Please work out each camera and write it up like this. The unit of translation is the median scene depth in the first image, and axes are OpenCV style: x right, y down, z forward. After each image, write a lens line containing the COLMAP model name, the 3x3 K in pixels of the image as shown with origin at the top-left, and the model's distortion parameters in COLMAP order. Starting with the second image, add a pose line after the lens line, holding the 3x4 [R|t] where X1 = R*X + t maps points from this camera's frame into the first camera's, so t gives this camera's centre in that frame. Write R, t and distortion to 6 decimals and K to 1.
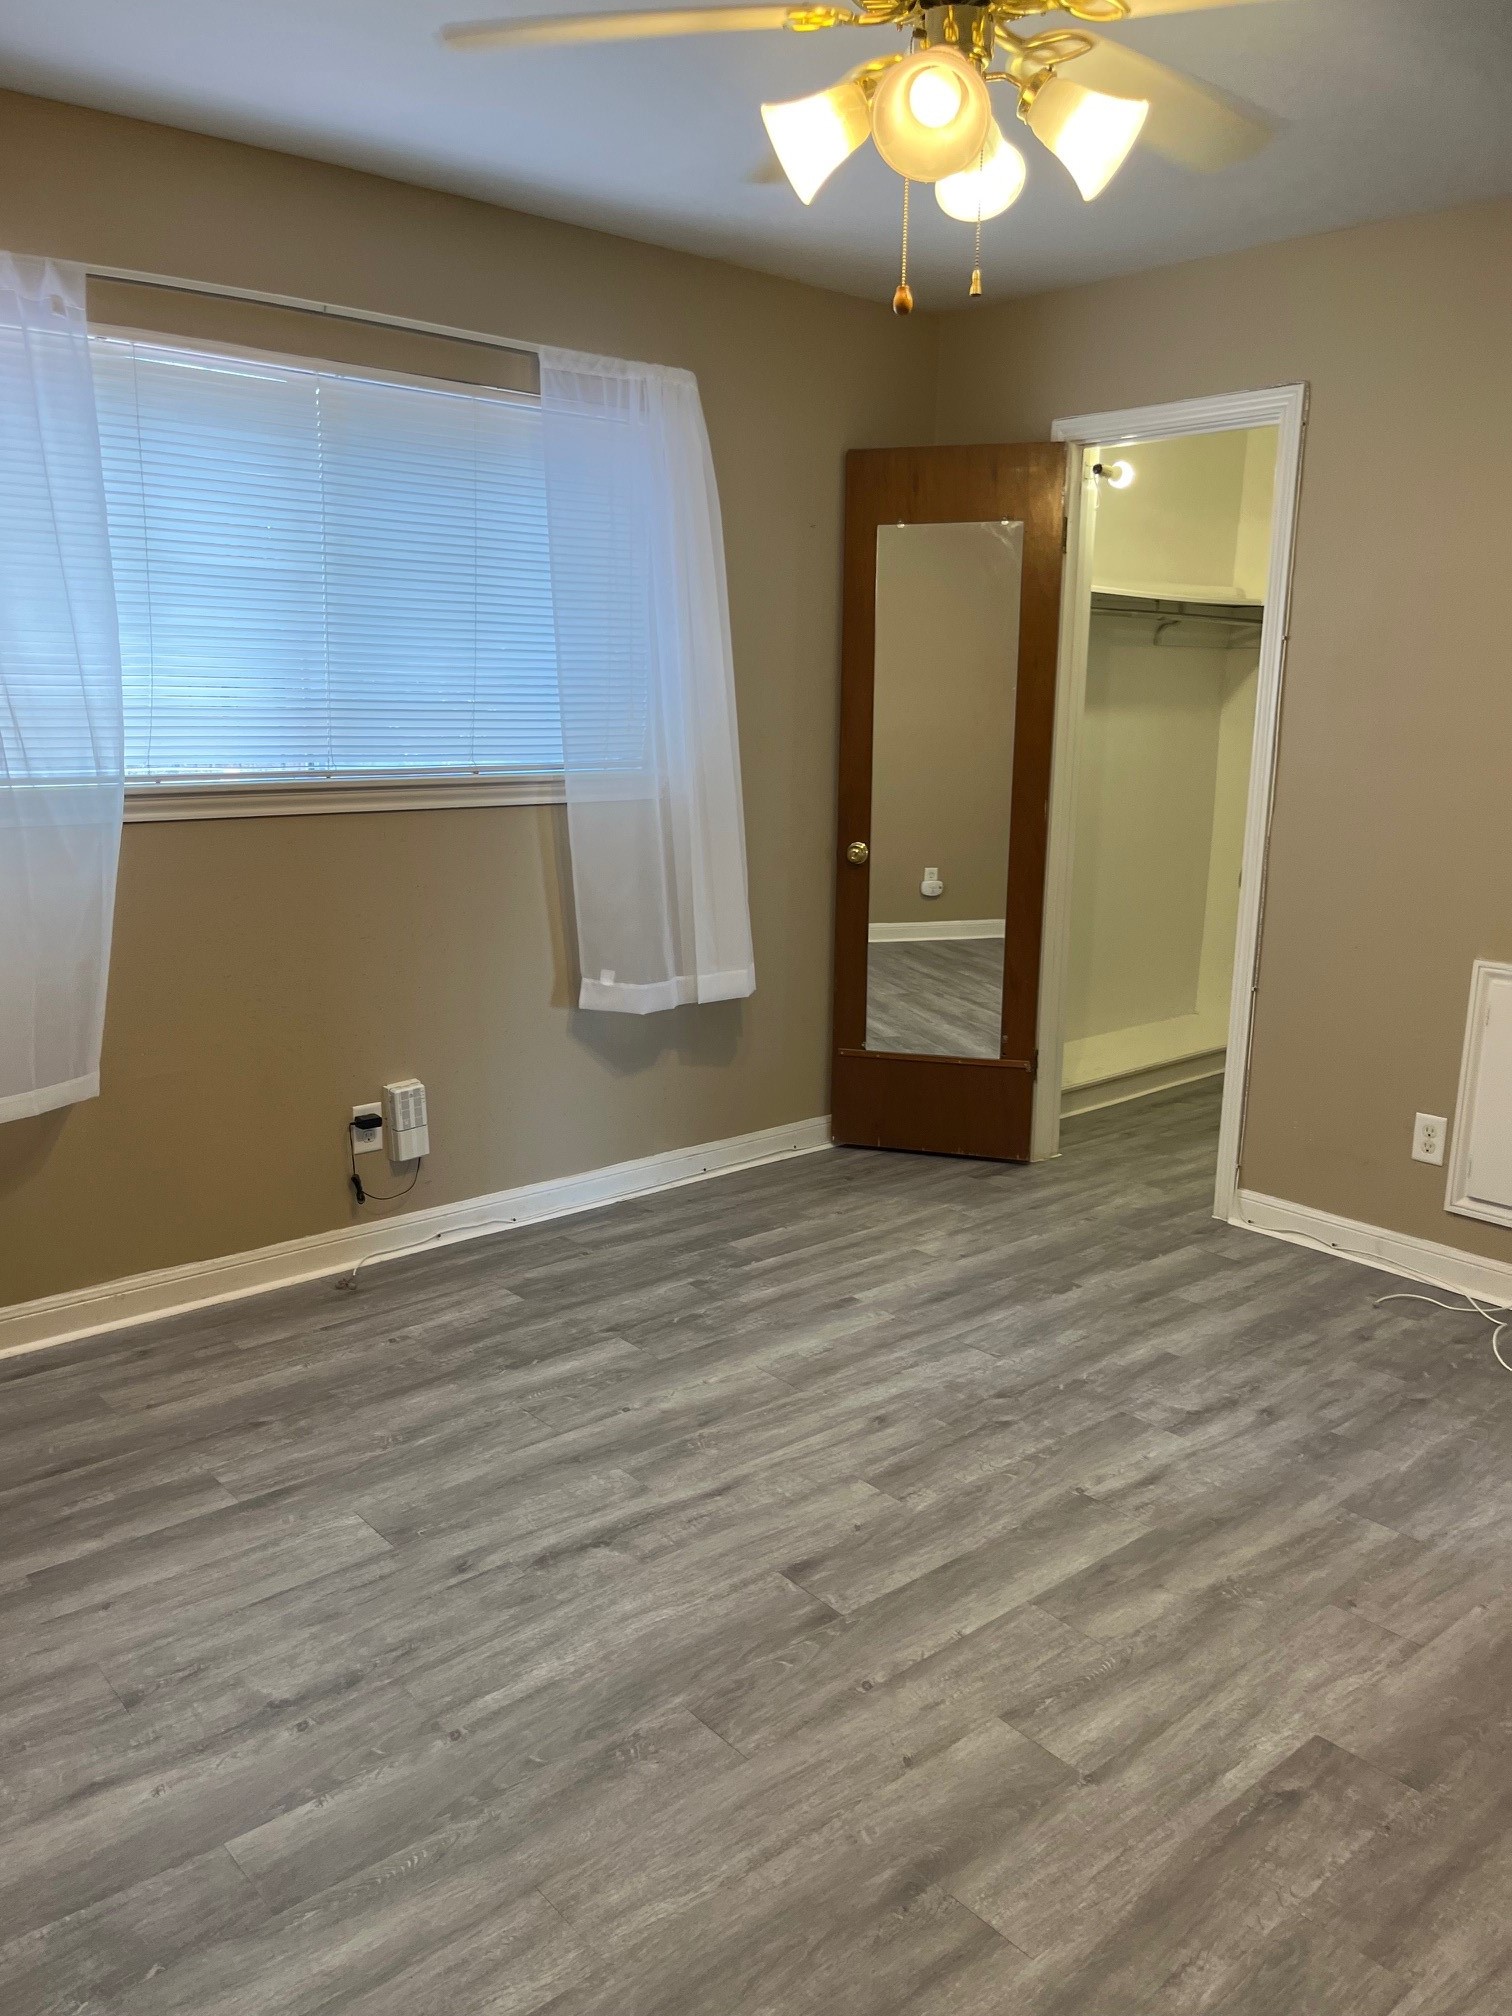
lens RADIAL K [[1540.6, 0, 741.2], [0, 1540.6, 1016.0], [0, 0, 1]] dist [0.071765, -0.096818]
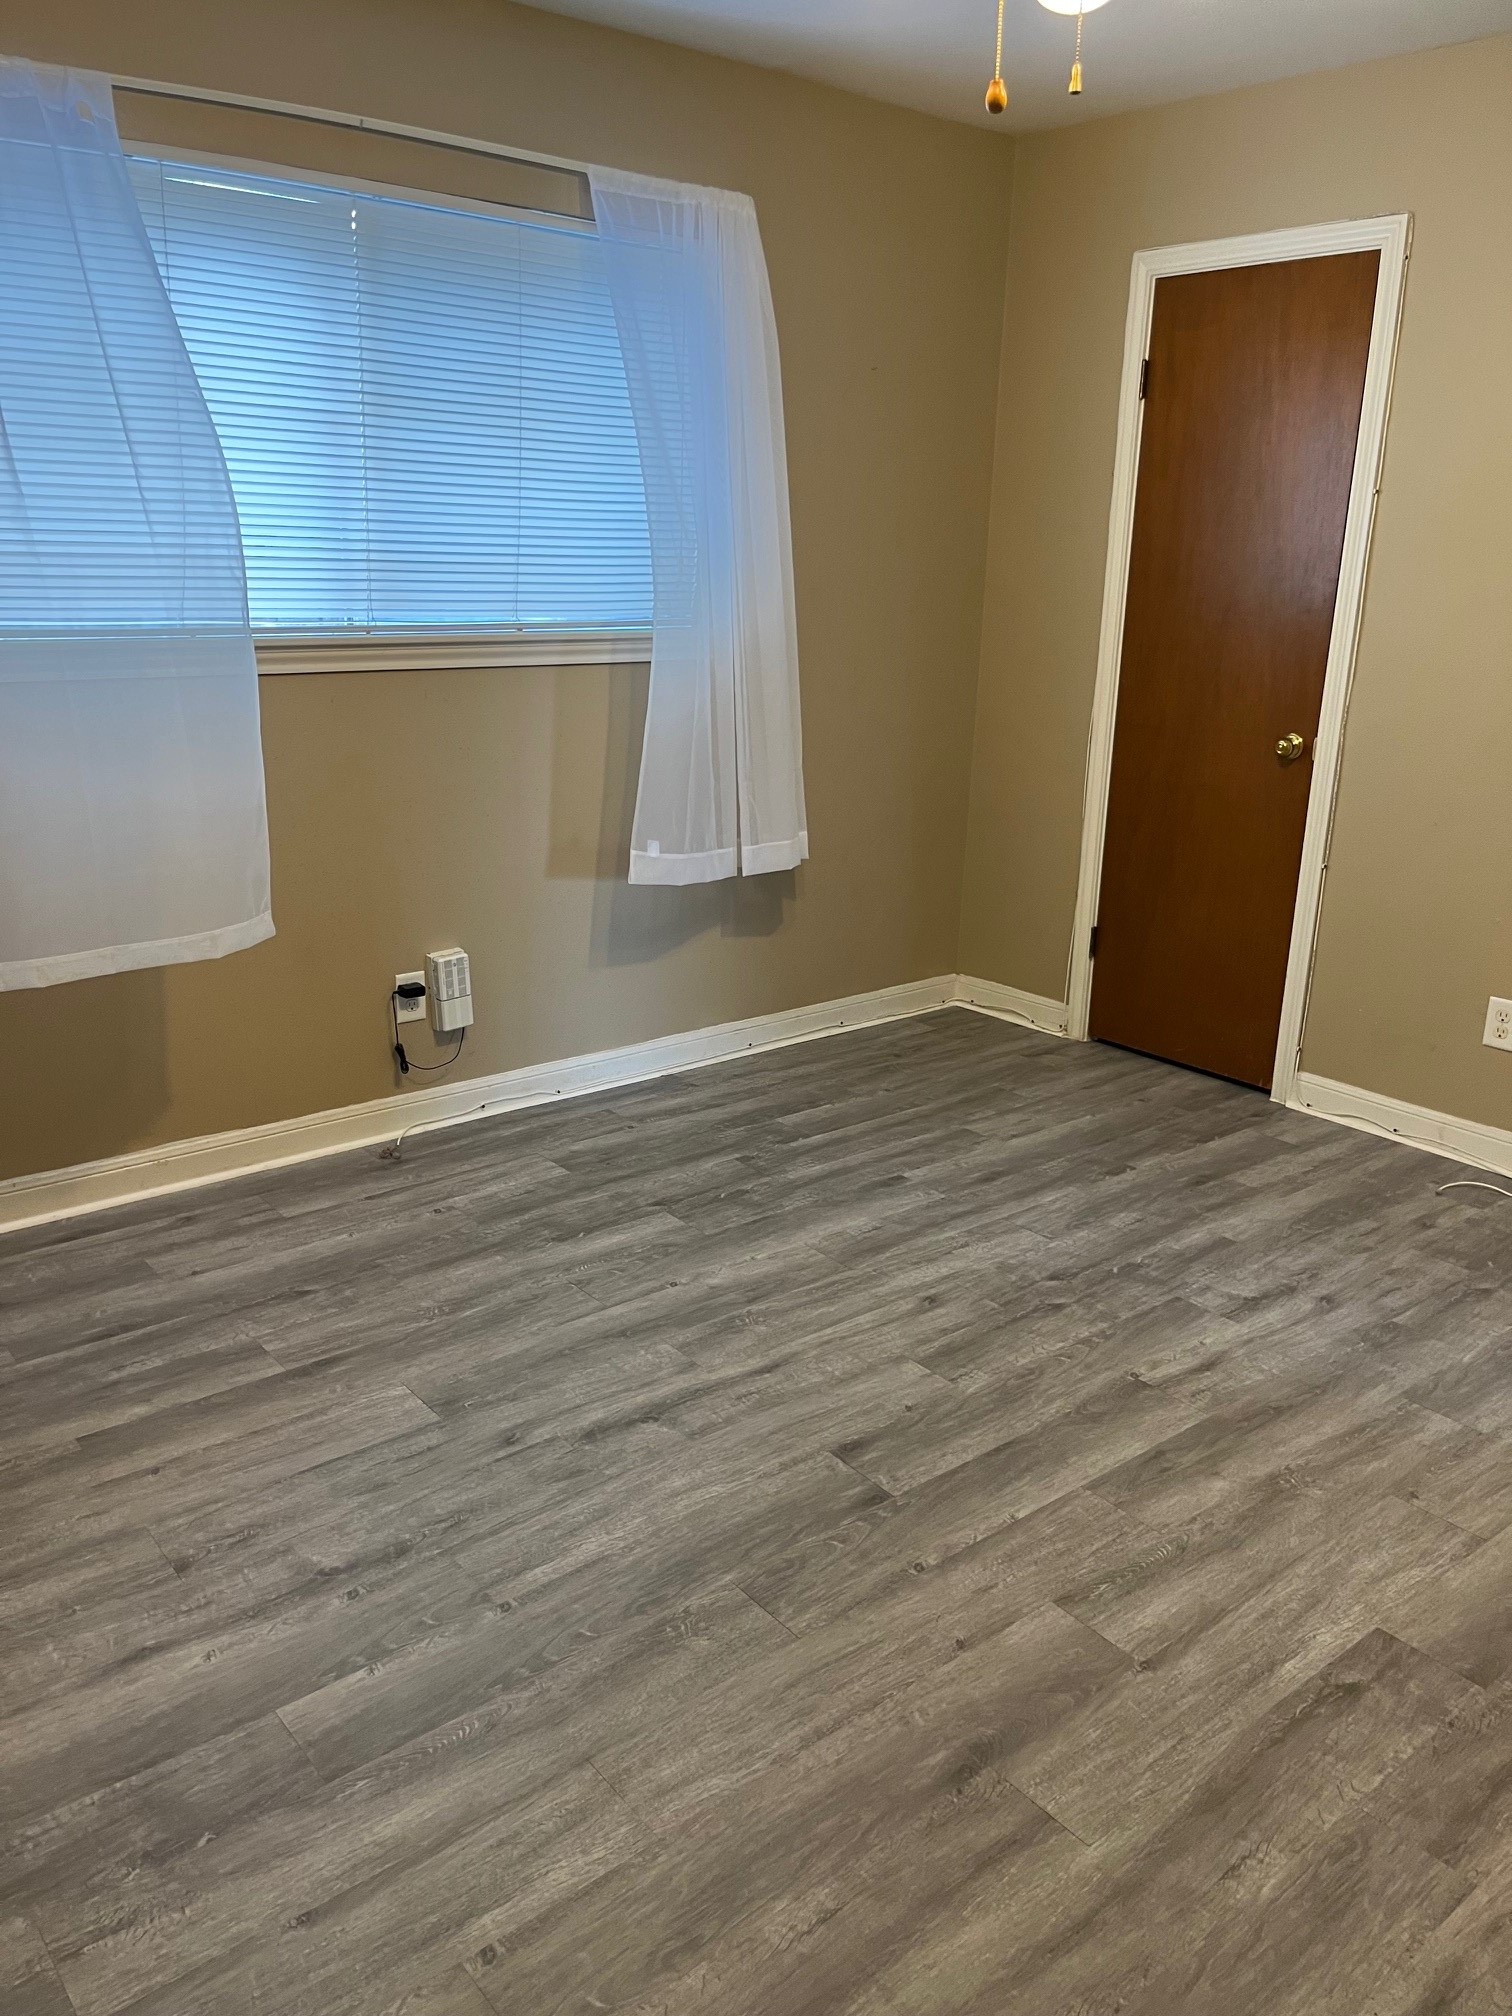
lens RADIAL K [[1540.6, 0, 741.2], [0, 1540.6, 1016.0], [0, 0, 1]] dist [0.071765, -0.096818]
pose [[0.999634, 0.015275, -0.022315, -0.012962], [-0.013380, 0.996480, 0.082754, 0.000796], [0.023500, -0.082425, 0.996320, 0.035463]]
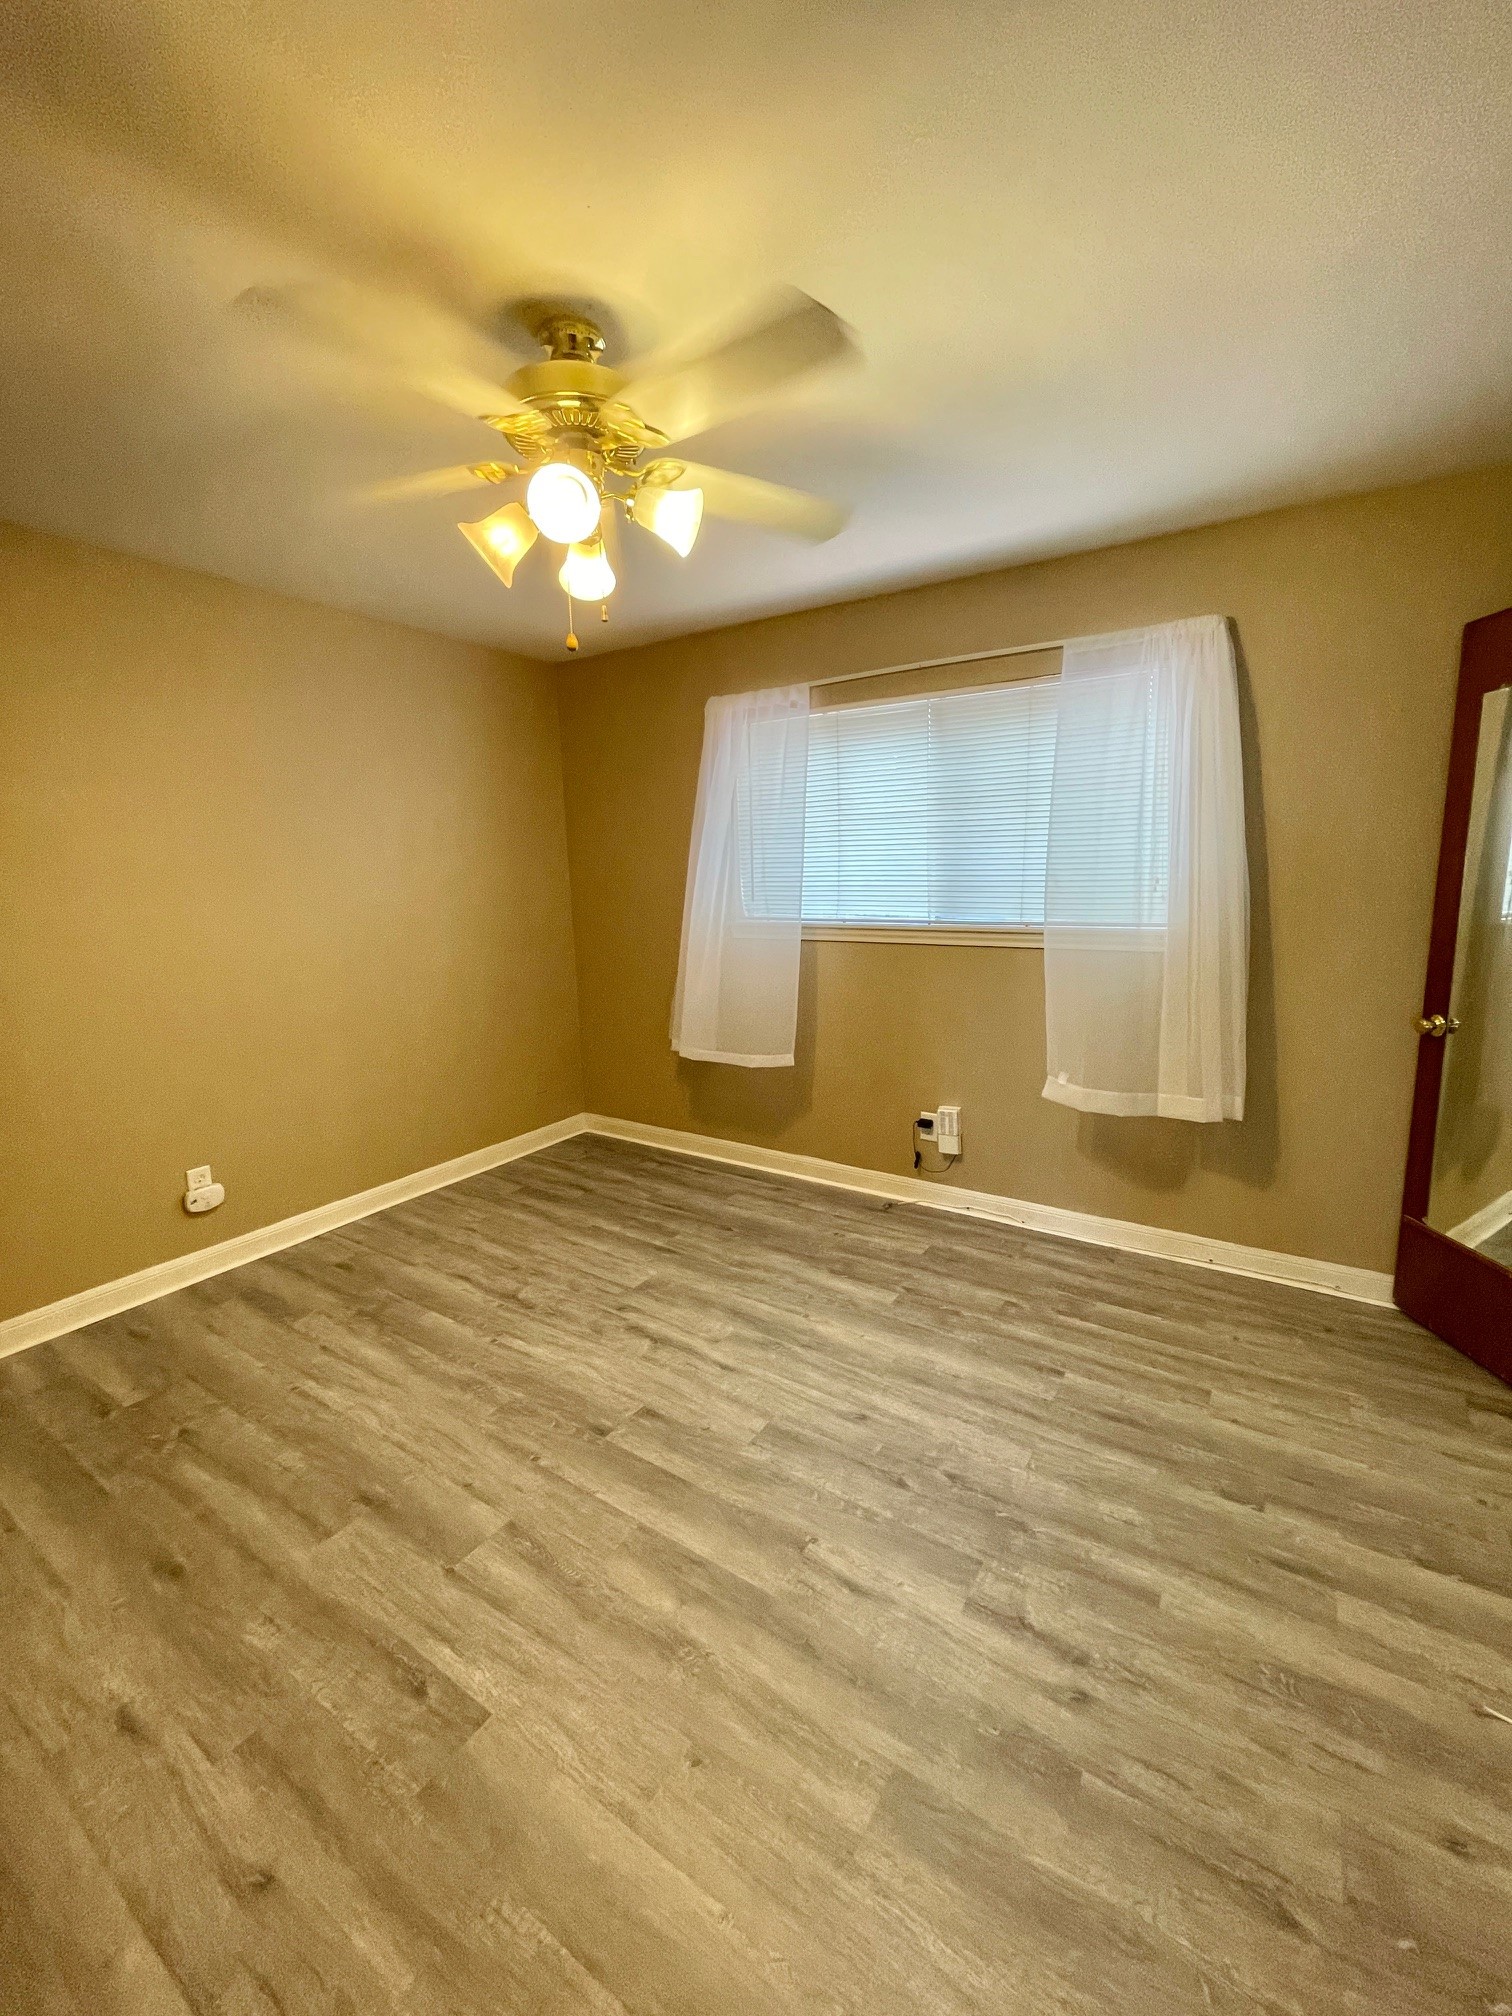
lens RADIAL K [[826.0, 0, 764.1], [0, 826.0, 1006.3], [0, 0, 1]] dist [-0.002054, 0.000009]
pose [[0.270939, 0.135849, -0.952962, 0.791421], [-0.181316, 0.979473, 0.088078, -0.149212], [0.945366, 0.148924, 0.290009, 0.759152]]
